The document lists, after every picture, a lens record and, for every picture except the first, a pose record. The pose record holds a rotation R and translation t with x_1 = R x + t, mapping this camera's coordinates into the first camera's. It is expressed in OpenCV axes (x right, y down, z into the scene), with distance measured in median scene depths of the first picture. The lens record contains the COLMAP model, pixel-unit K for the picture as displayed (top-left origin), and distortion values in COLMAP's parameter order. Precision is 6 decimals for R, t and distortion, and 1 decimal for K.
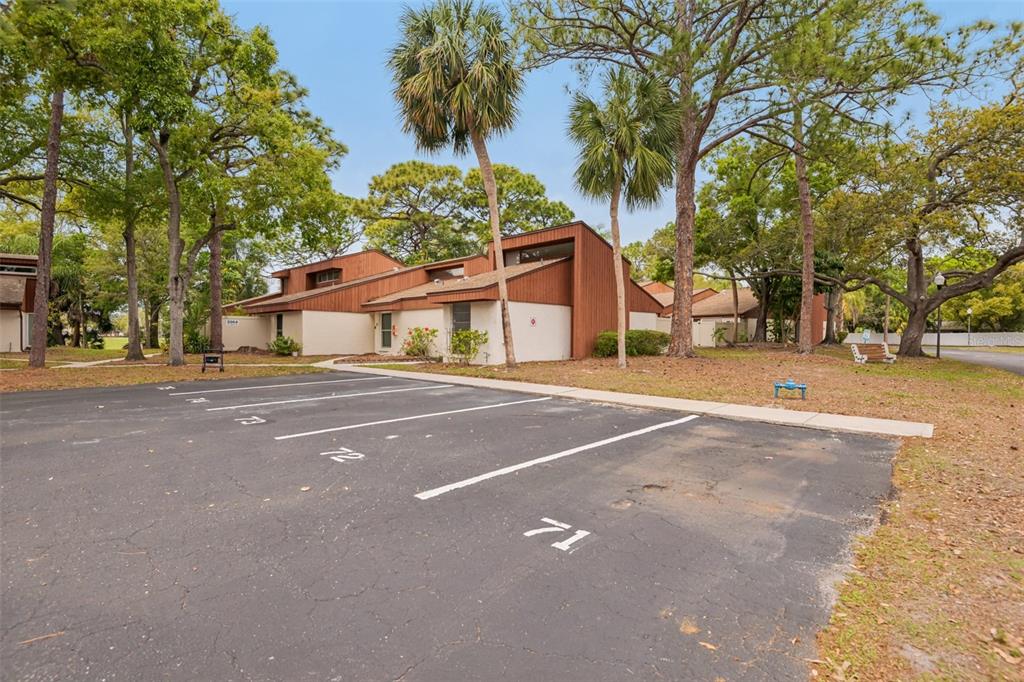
lens RADIAL K [[479.3, 0, 511.3], [0, 479.3, 341.7], [0, 0, 1]] dist [-0.036030, -0.001593]
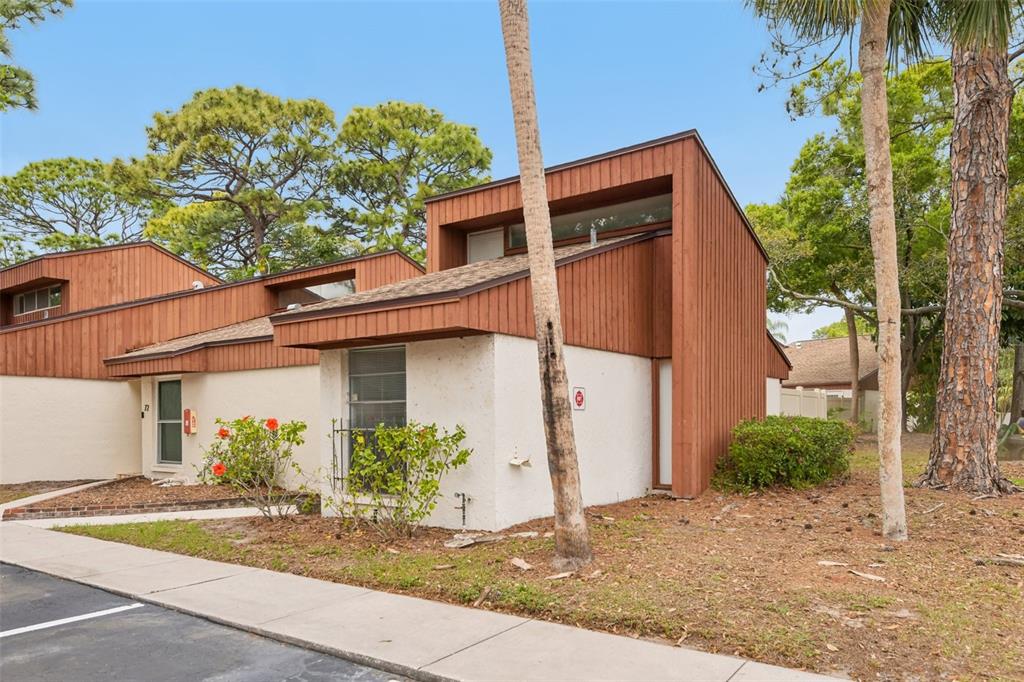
lens RADIAL K [[725.1, 0, 516.1], [0, 725.1, 423.3], [0, 0, 1]] dist [0.000334, -0.000025]
pose [[0.988015, -0.010614, 0.153991, -0.057774], [0.011680, 0.999914, -0.006020, -0.013787], [-0.153913, 0.007746, 0.988054, 0.313975]]
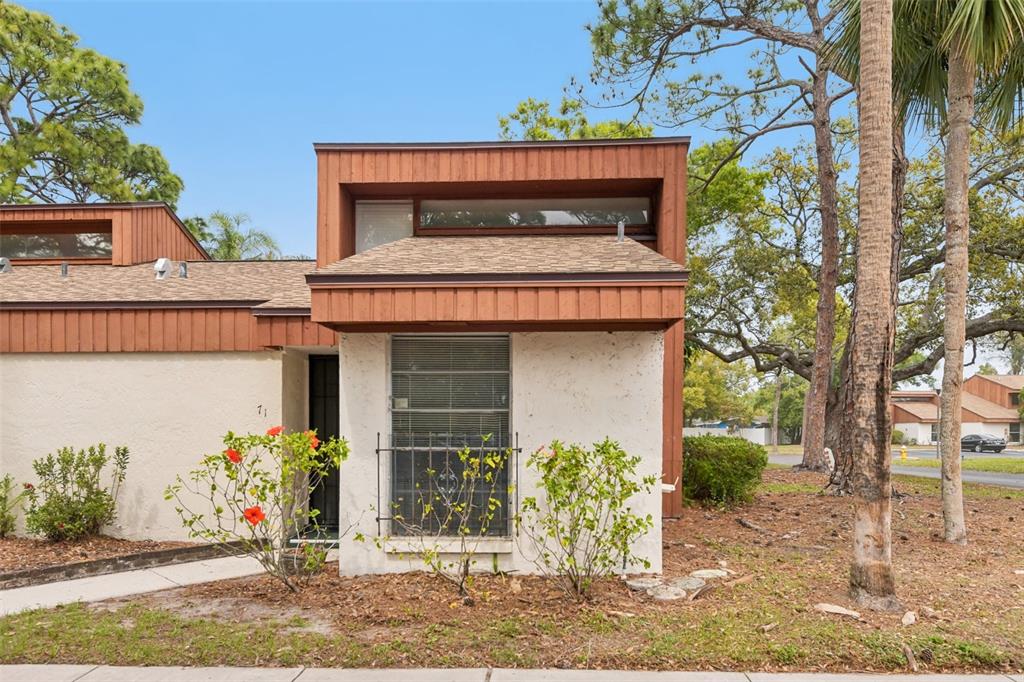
lens RADIAL K [[723.2, 0, 541.8], [0, 723.2, 434.2], [0, 0, 1]] dist [0.010402, -0.002378]
pose [[0.737285, -0.005520, 0.675560, -0.206253], [0.009695, 0.999950, -0.002411, -0.017407], [-0.675513, 0.008327, 0.737302, 0.449770]]
